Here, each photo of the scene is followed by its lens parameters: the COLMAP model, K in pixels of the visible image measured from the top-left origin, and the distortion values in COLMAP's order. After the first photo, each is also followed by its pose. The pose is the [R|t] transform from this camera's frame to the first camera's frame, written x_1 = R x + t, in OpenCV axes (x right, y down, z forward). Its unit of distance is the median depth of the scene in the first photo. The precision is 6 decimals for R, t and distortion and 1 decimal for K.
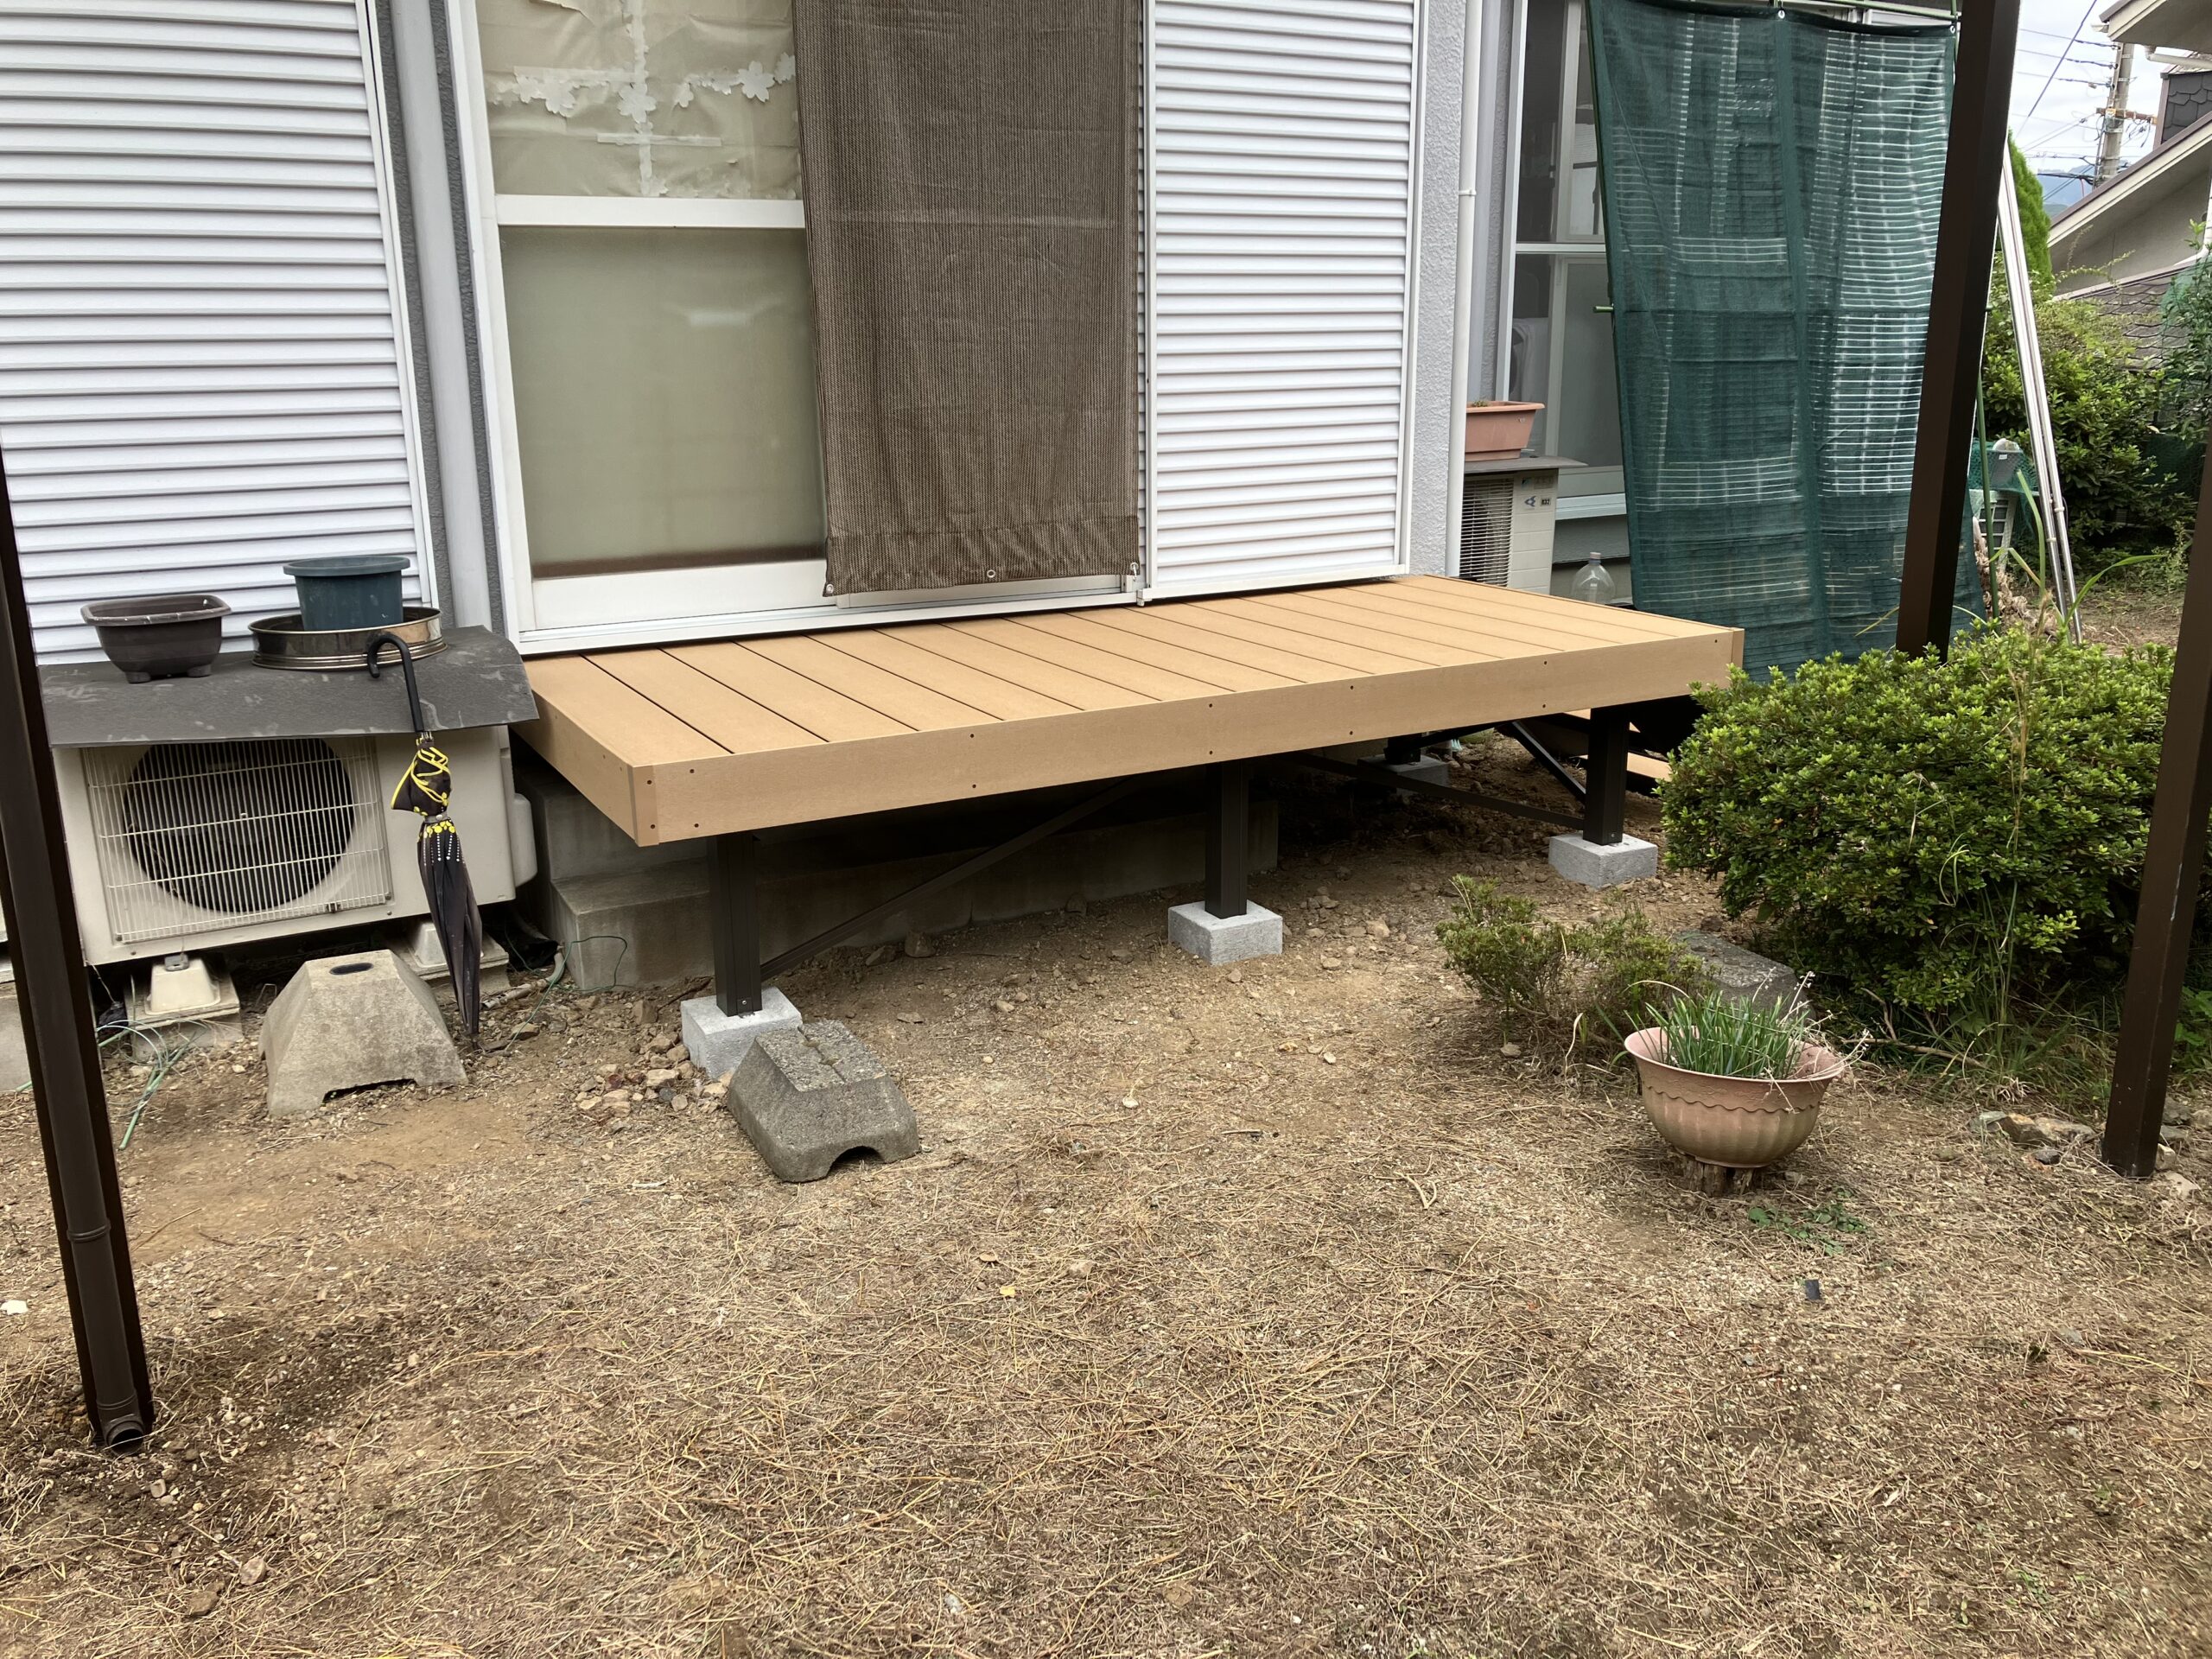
lens RADIAL K [[1801.9, 0, 1106.0], [0, 1801.9, 829.5], [0, 0, 1]] dist [-0.002488, -0.002328]
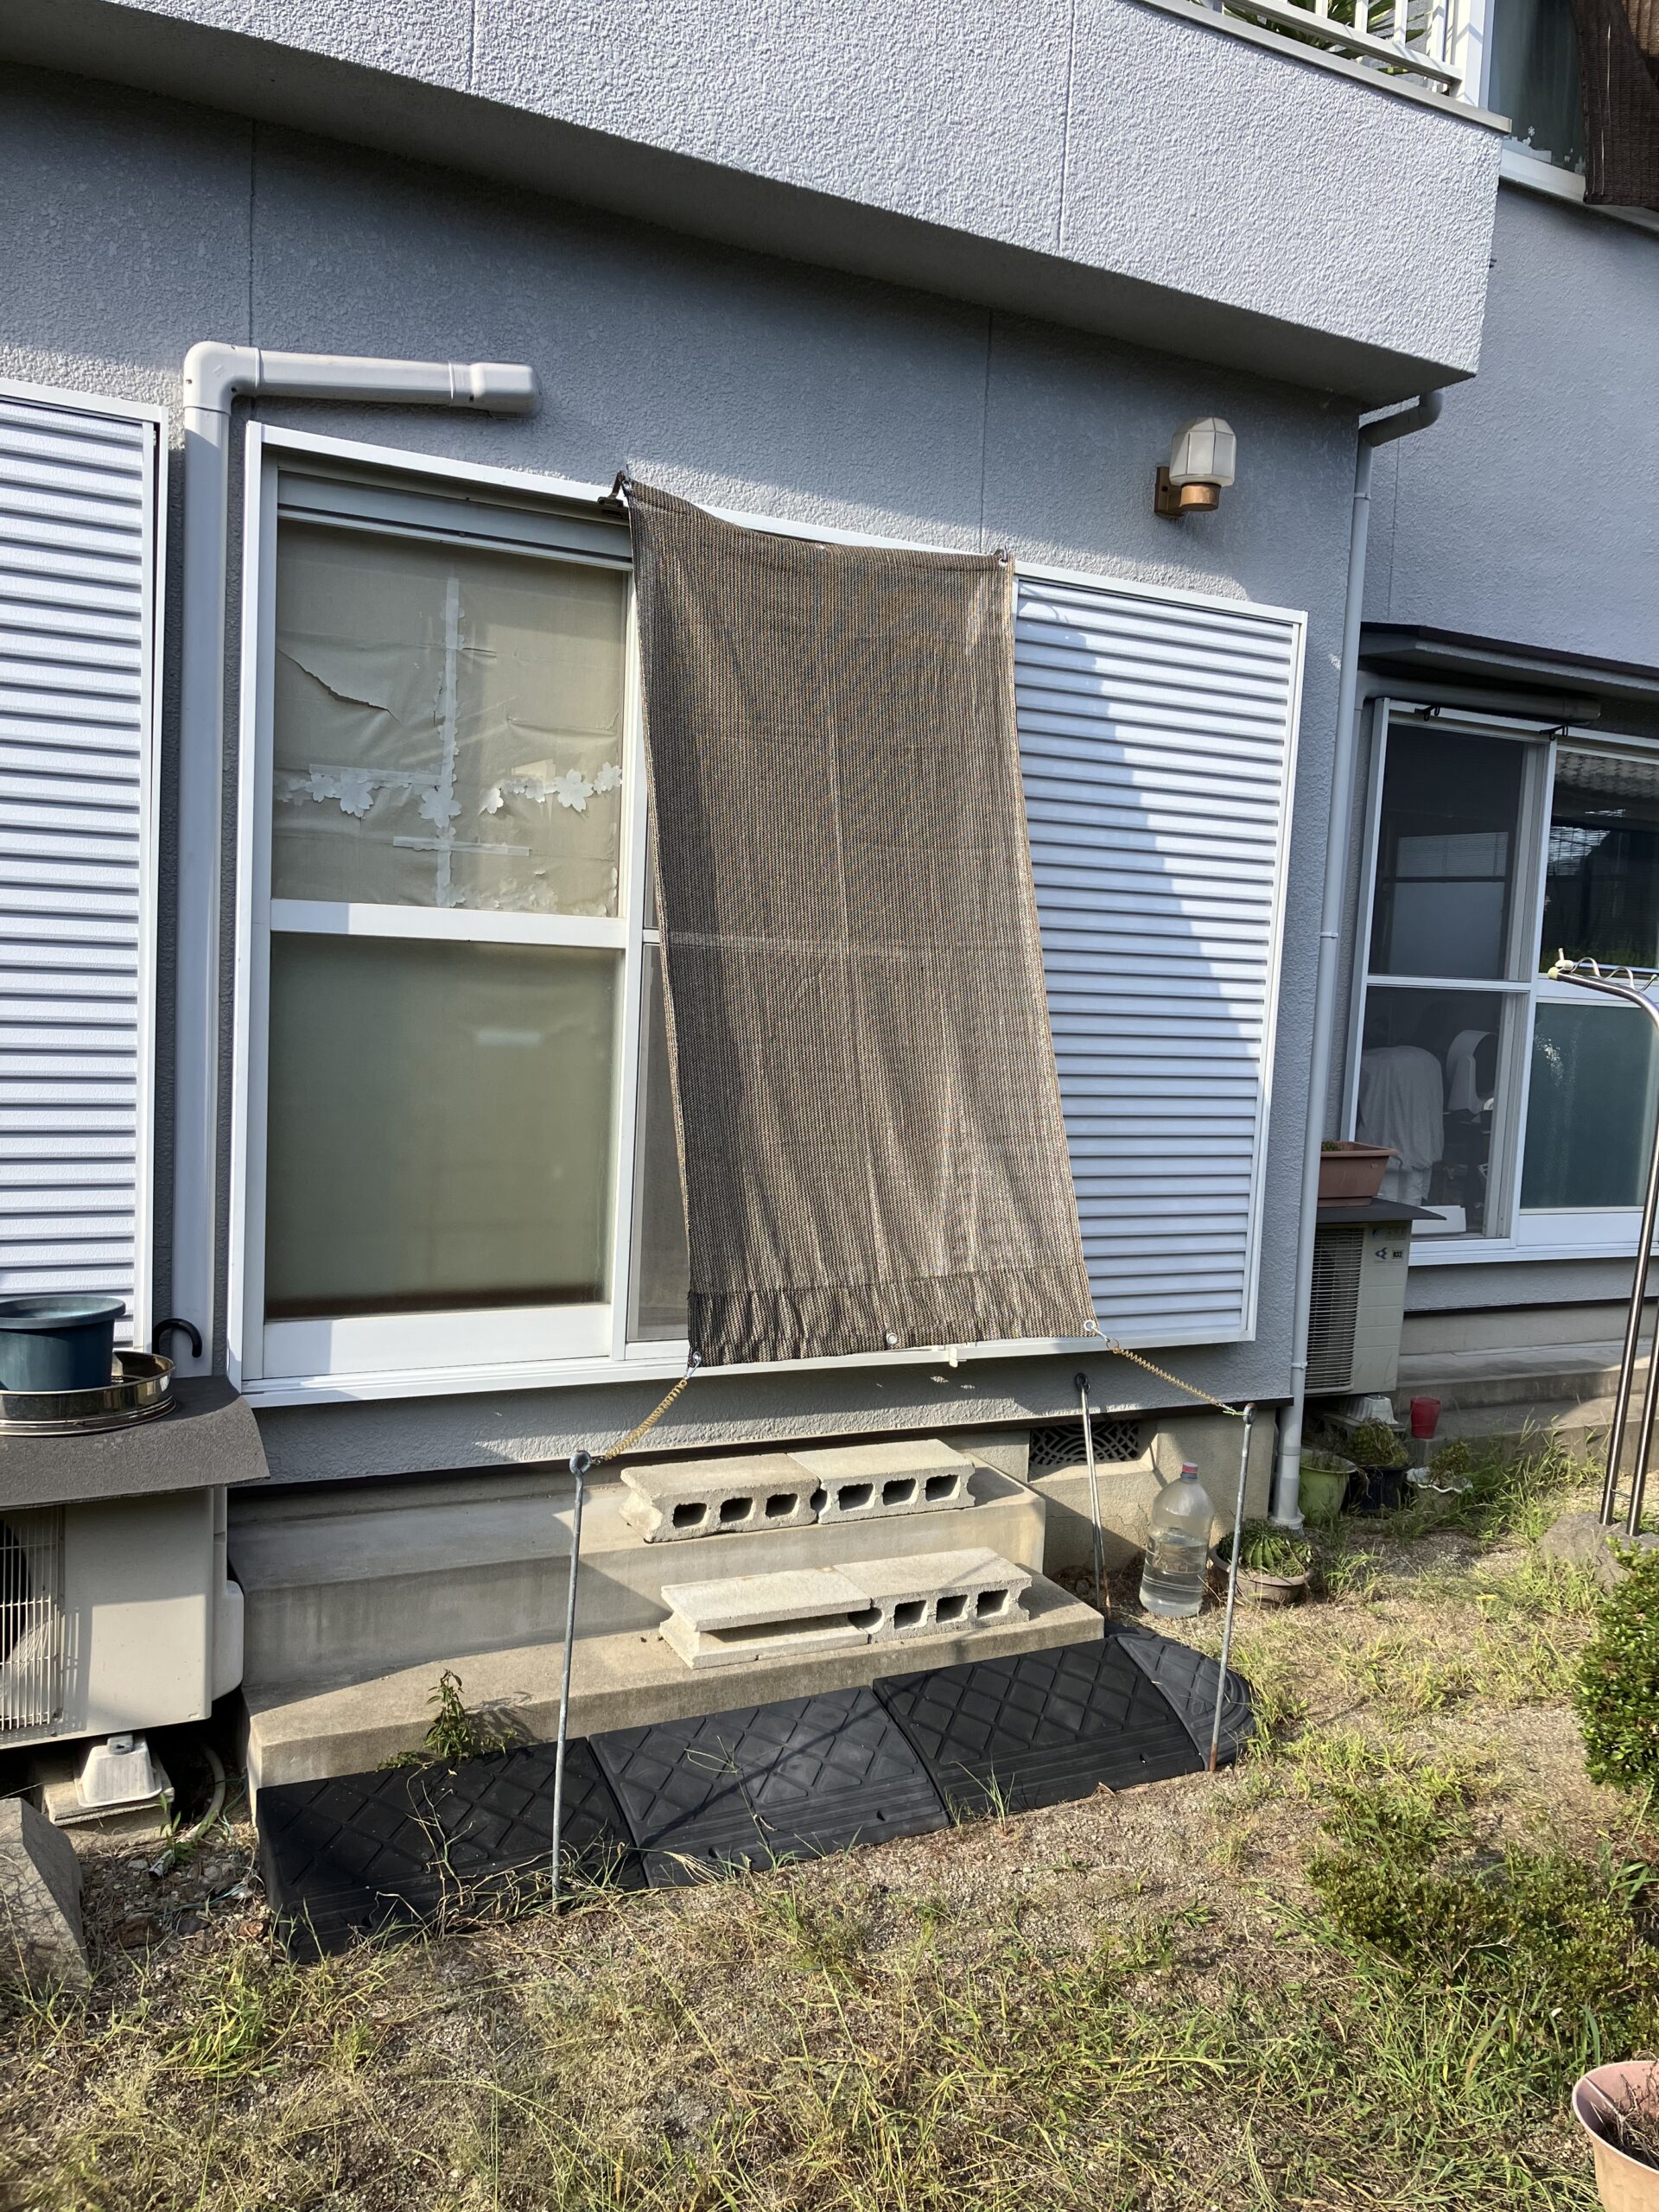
lens RADIAL K [[1798.6, 0, 856.2], [0, 1798.6, 1149.0], [0, 0, 1]] dist [-0.011916, 0.005435]
pose [[0.997928, 0.060684, -0.021379, -0.020540], [-0.063461, 0.983097, -0.171734, -0.091570], [0.010596, 0.172735, 0.984911, 0.137811]]
